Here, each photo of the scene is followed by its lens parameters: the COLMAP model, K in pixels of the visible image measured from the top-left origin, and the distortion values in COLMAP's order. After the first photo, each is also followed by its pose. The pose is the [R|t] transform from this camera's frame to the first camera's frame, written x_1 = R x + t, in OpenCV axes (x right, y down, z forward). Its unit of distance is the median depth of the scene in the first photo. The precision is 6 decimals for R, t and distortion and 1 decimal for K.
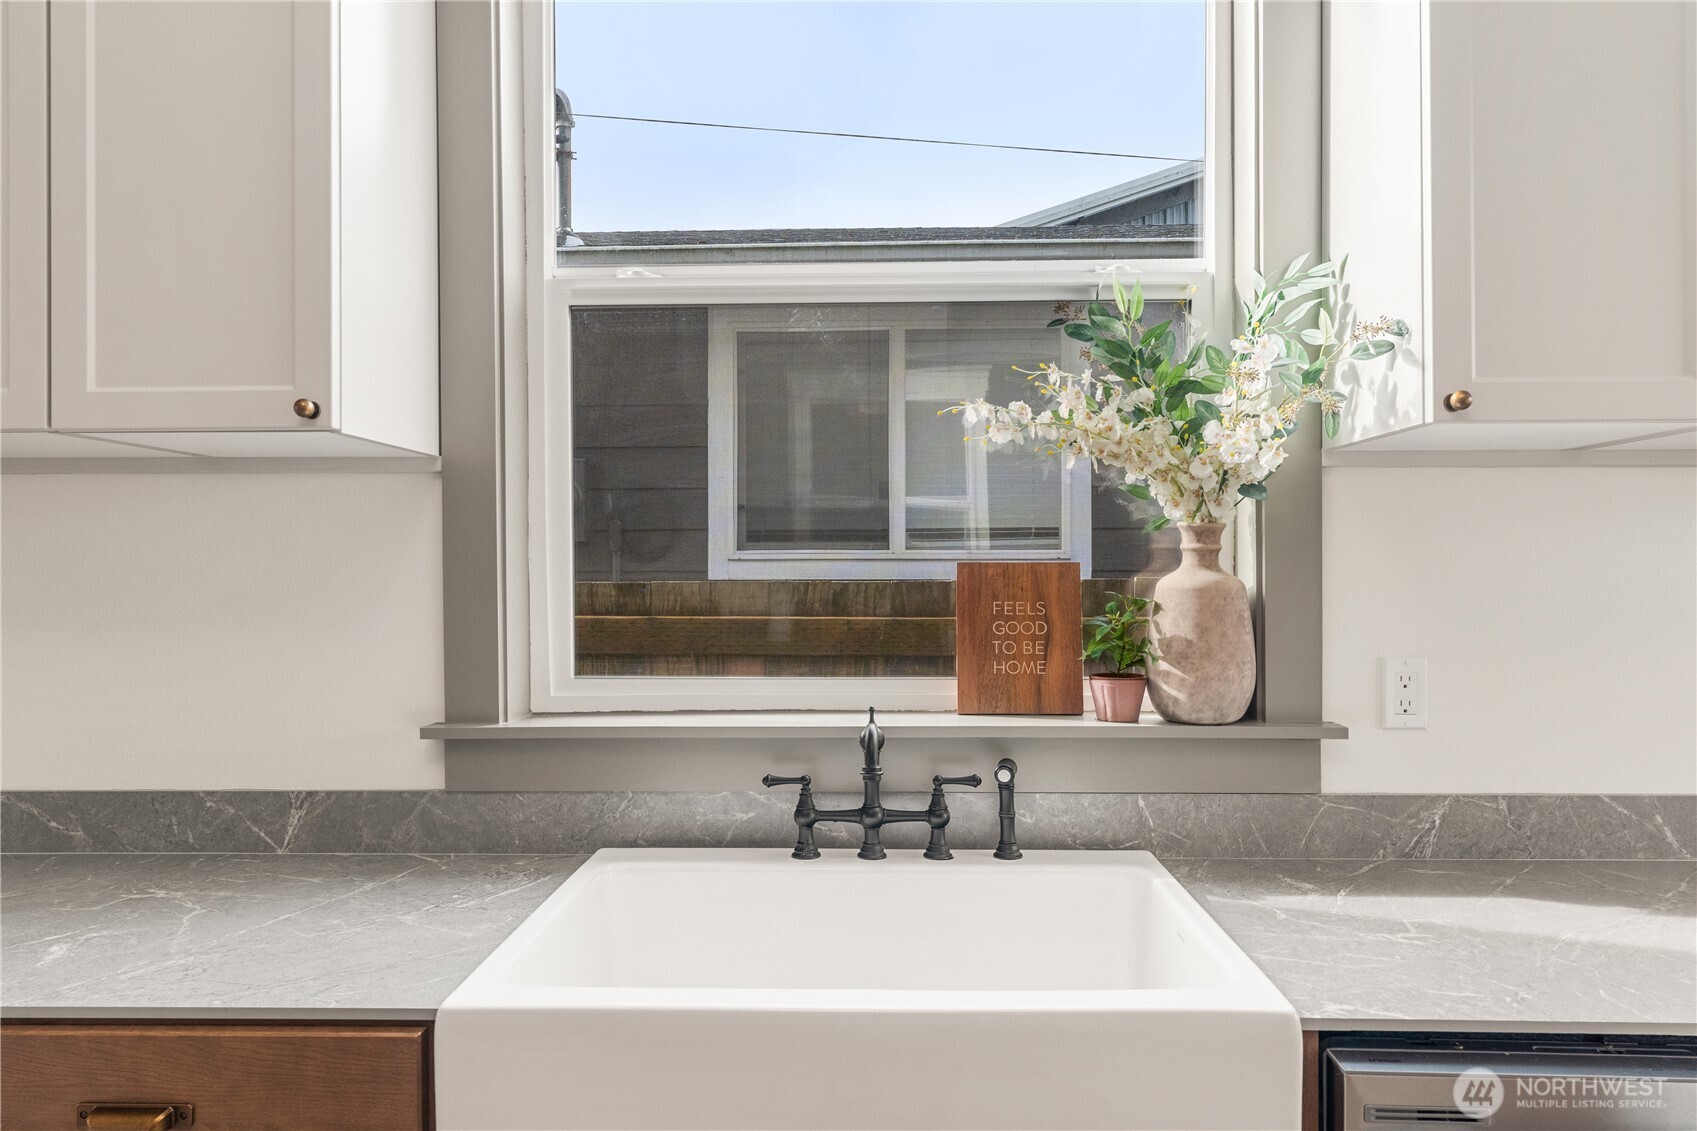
lens RADIAL K [[1081.2, 0, 848.5], [0, 1081.2, 565.5], [0, 0, 1]] dist [0.000582, 0.000068]
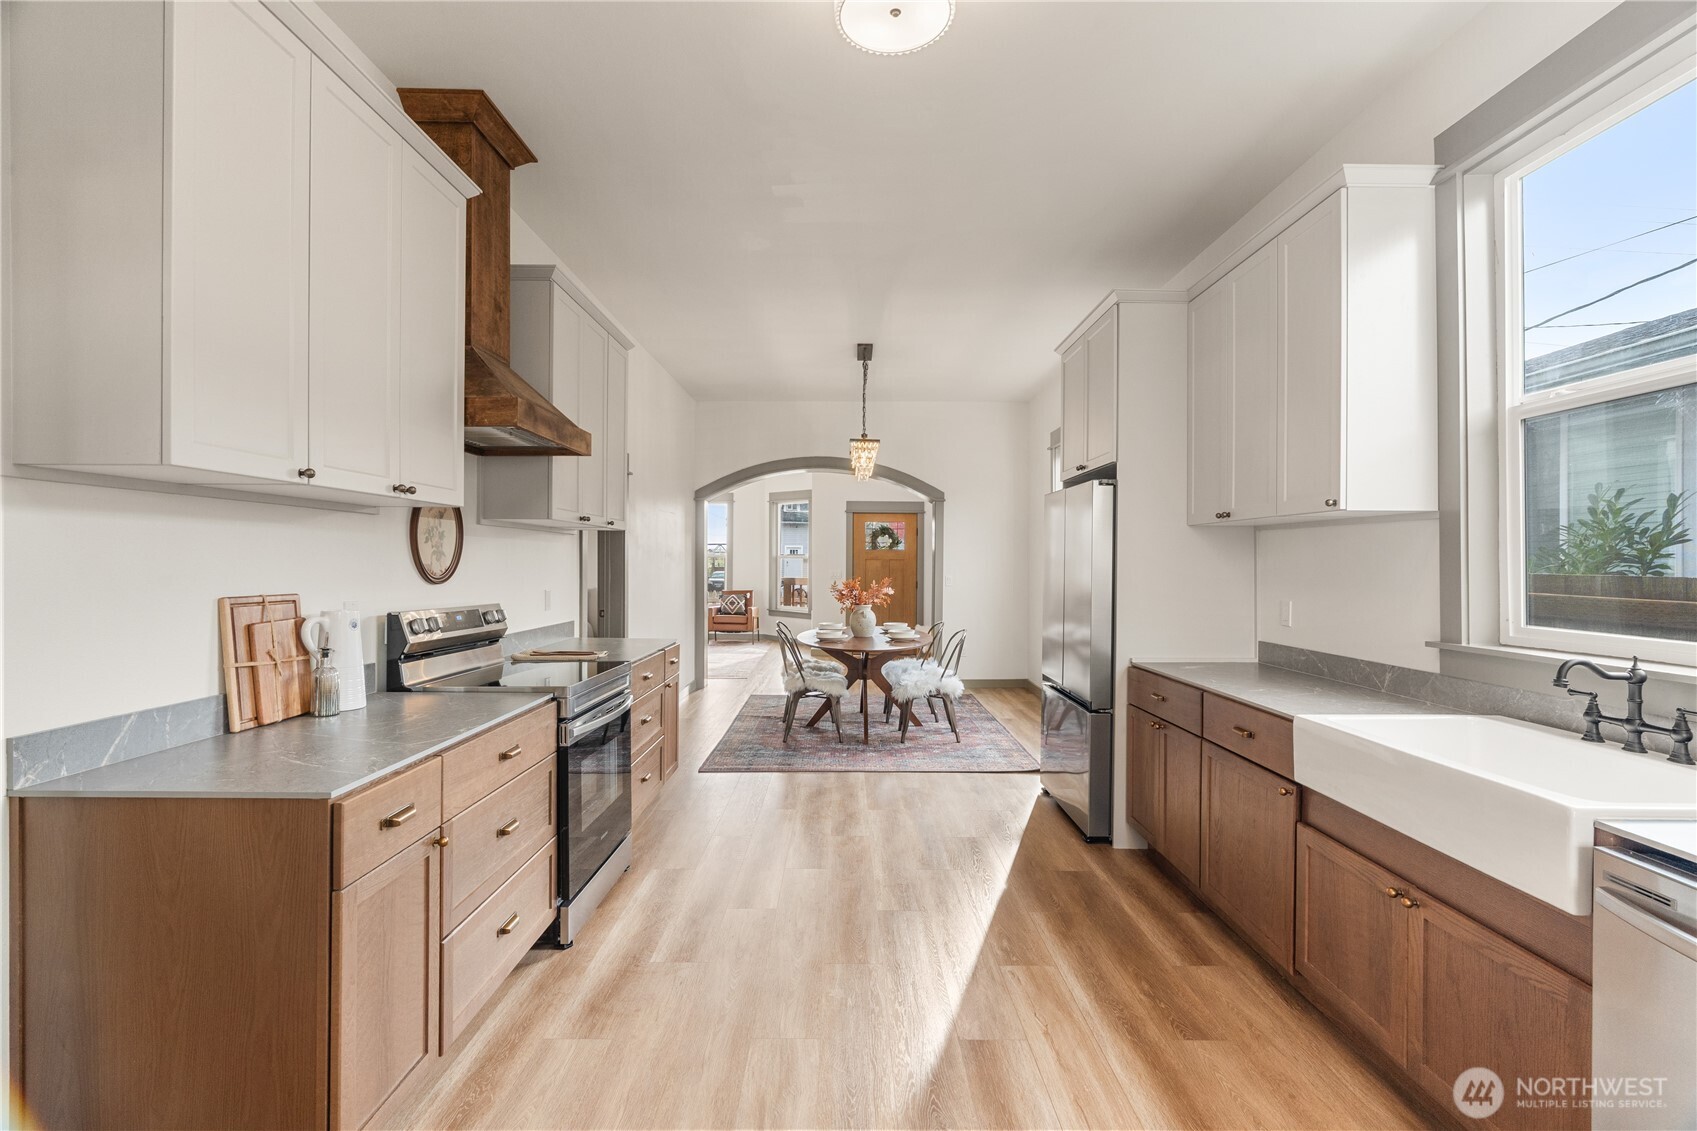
lens RADIAL K [[754.8, 0, 848.5], [0, 754.8, 565.5], [0, 0, 1]] dist [-0.004626, 0.000100]
pose [[0.029264, 0.007666, -0.999542, 1.068762], [-0.001859, 0.999969, 0.007614, -0.005300], [0.999570, 0.001635, 0.029278, -0.167460]]
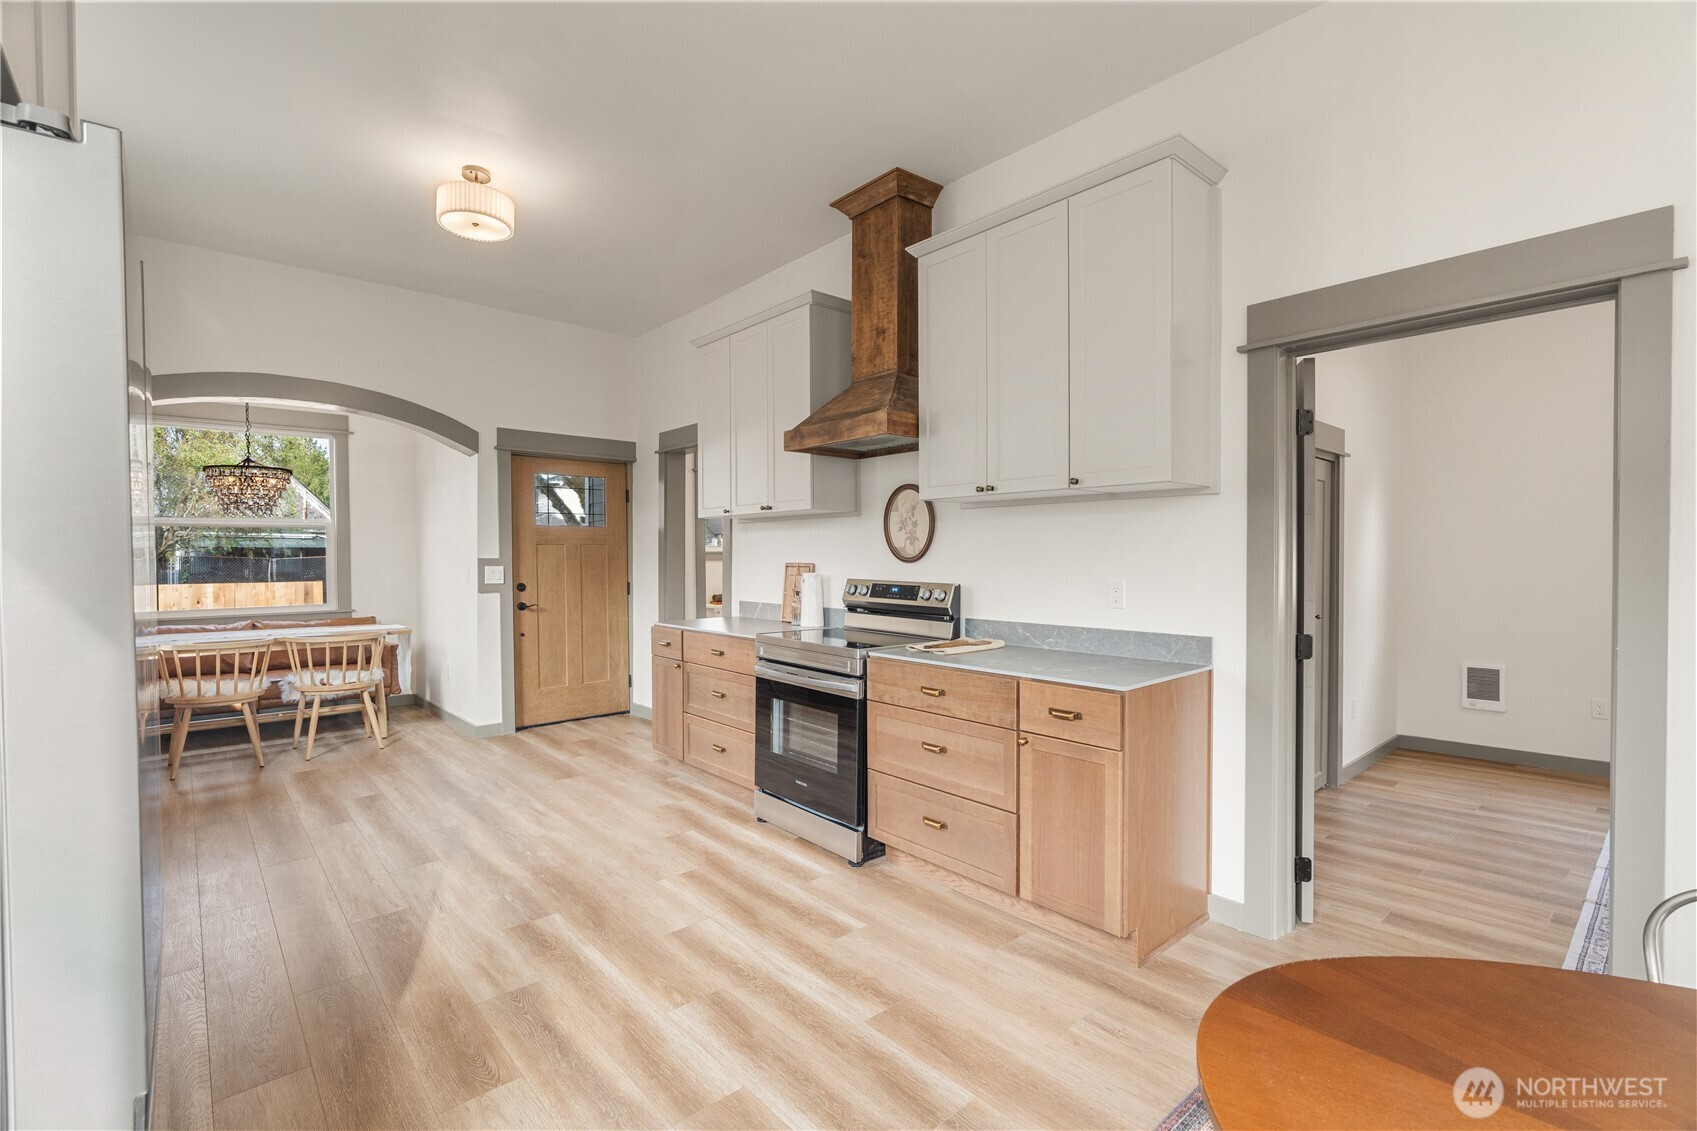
lens RADIAL K [[768.2, 0, 853.9], [0, 768.2, 565.7], [0, 0, 1]] dist [-0.004064, -0.000019]
pose [[-0.682887, -0.003351, 0.730517, -2.377123], [0.005072, 0.999944, 0.009329, 0.042048], [-0.730507, 0.010076, -0.682831, 0.623687]]
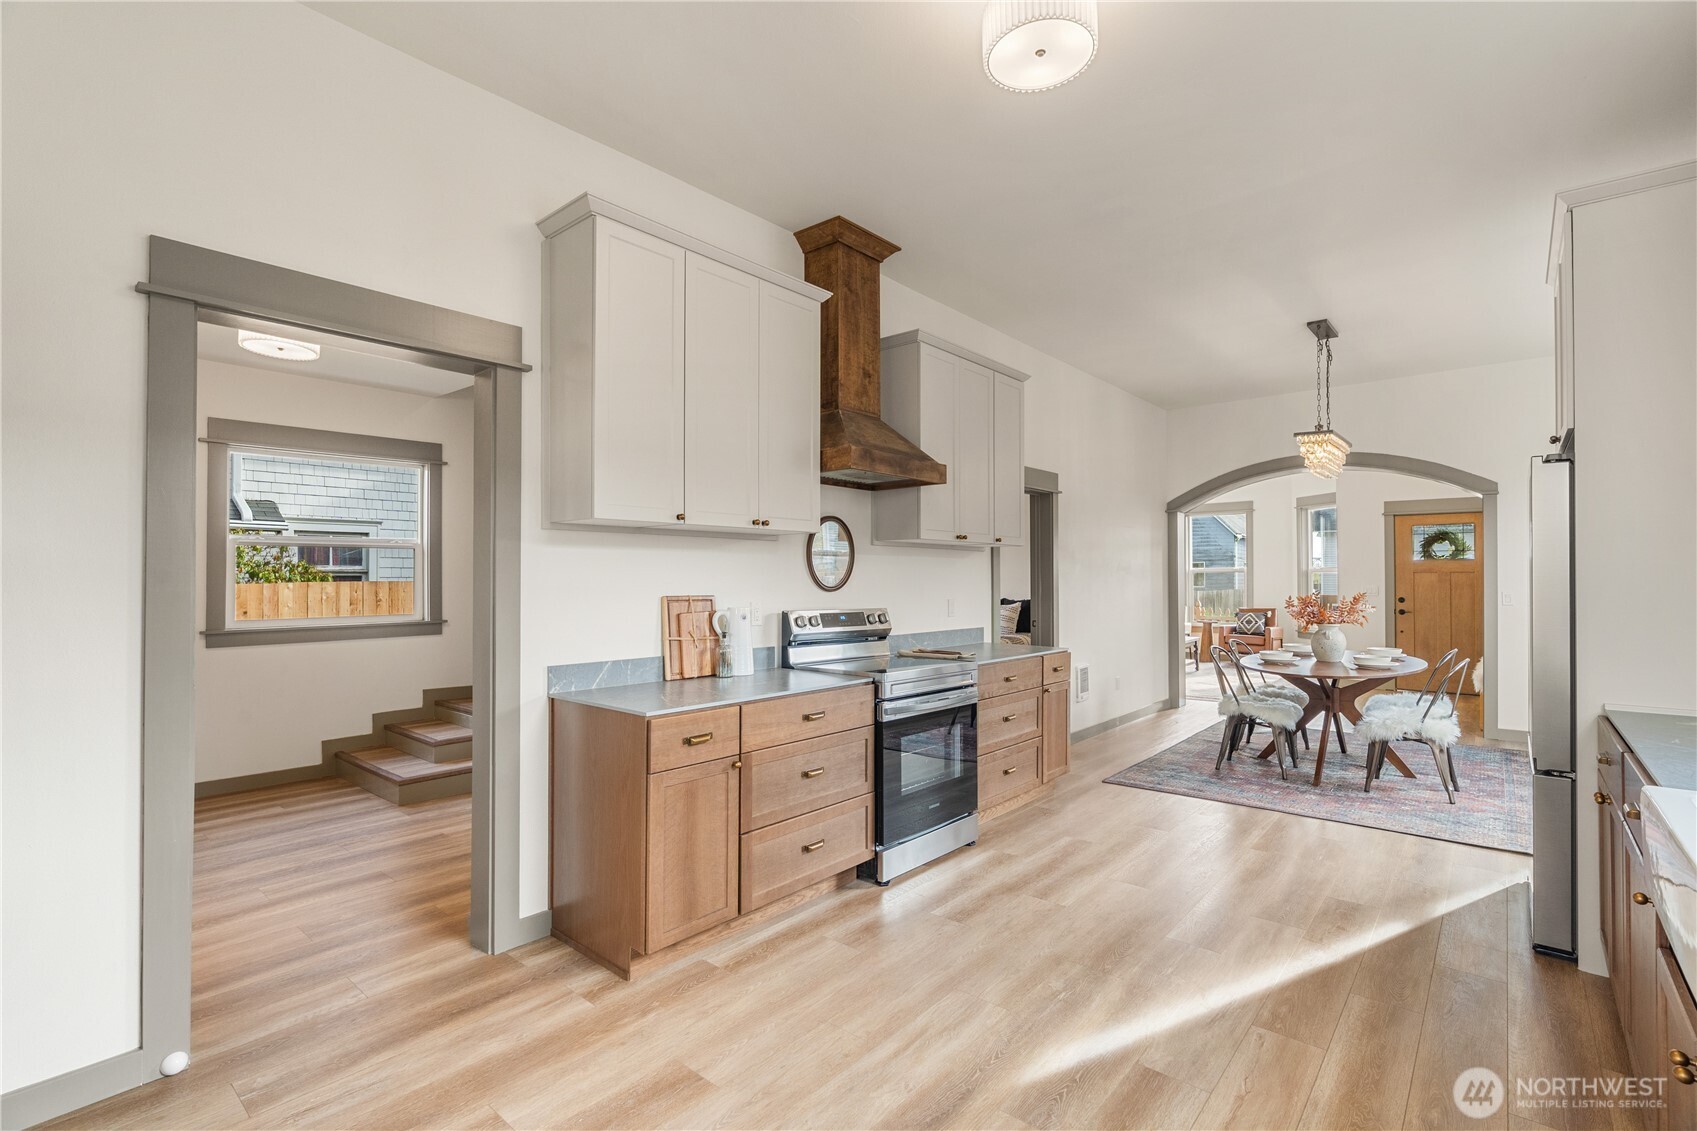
lens RADIAL K [[763.7, 0, 872.8], [0, 763.7, 570.5], [0, 0, 1]] dist [-0.007802, 0.000042]
pose [[-0.619709, -0.004595, -0.784818, 1.049666], [0.005567, 0.999932, -0.010250, 0.013684], [0.784812, -0.010721, -0.619642, 0.504480]]
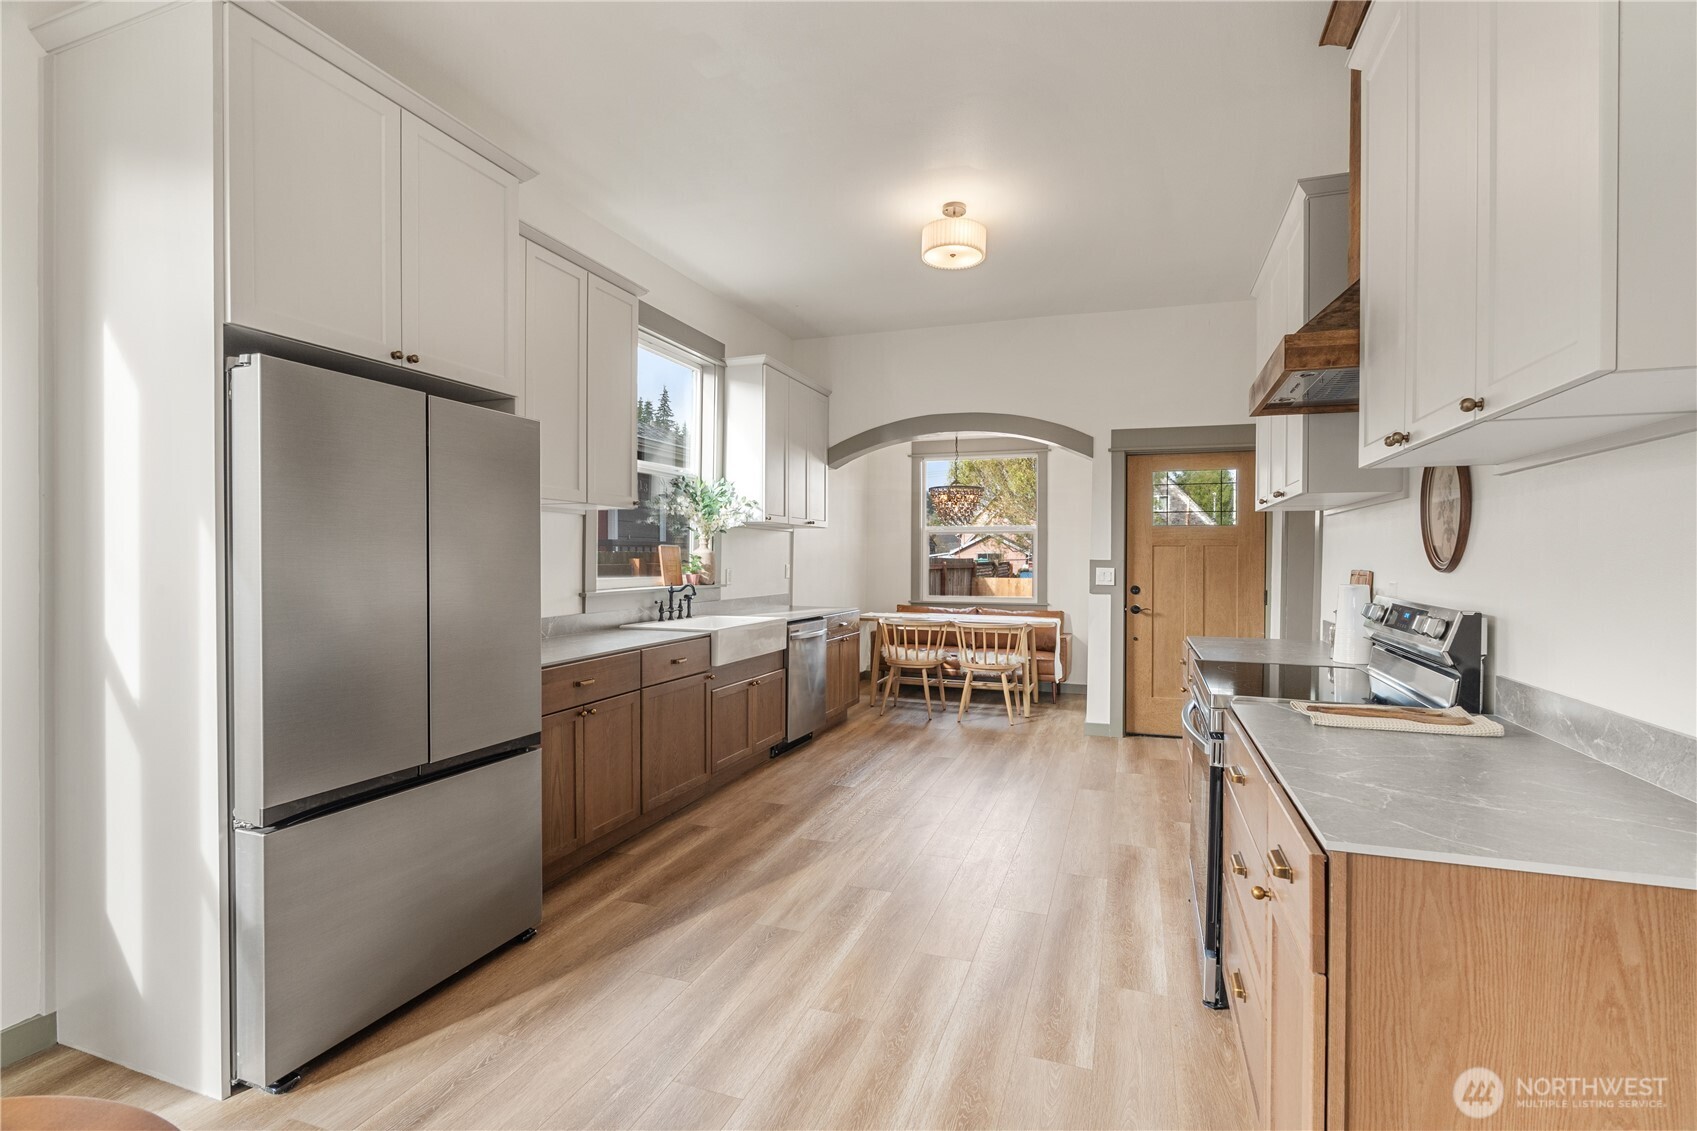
lens RADIAL K [[779.4, 0, 858.9], [0, 779.4, 566.5], [0, 0, 1]] dist [-0.002295, -0.000002]
pose [[0.310175, -0.005746, 0.950662, -2.453583], [-0.008604, 0.999924, 0.008851, 0.040711], [-0.950640, -0.010924, 0.310102, -0.529986]]
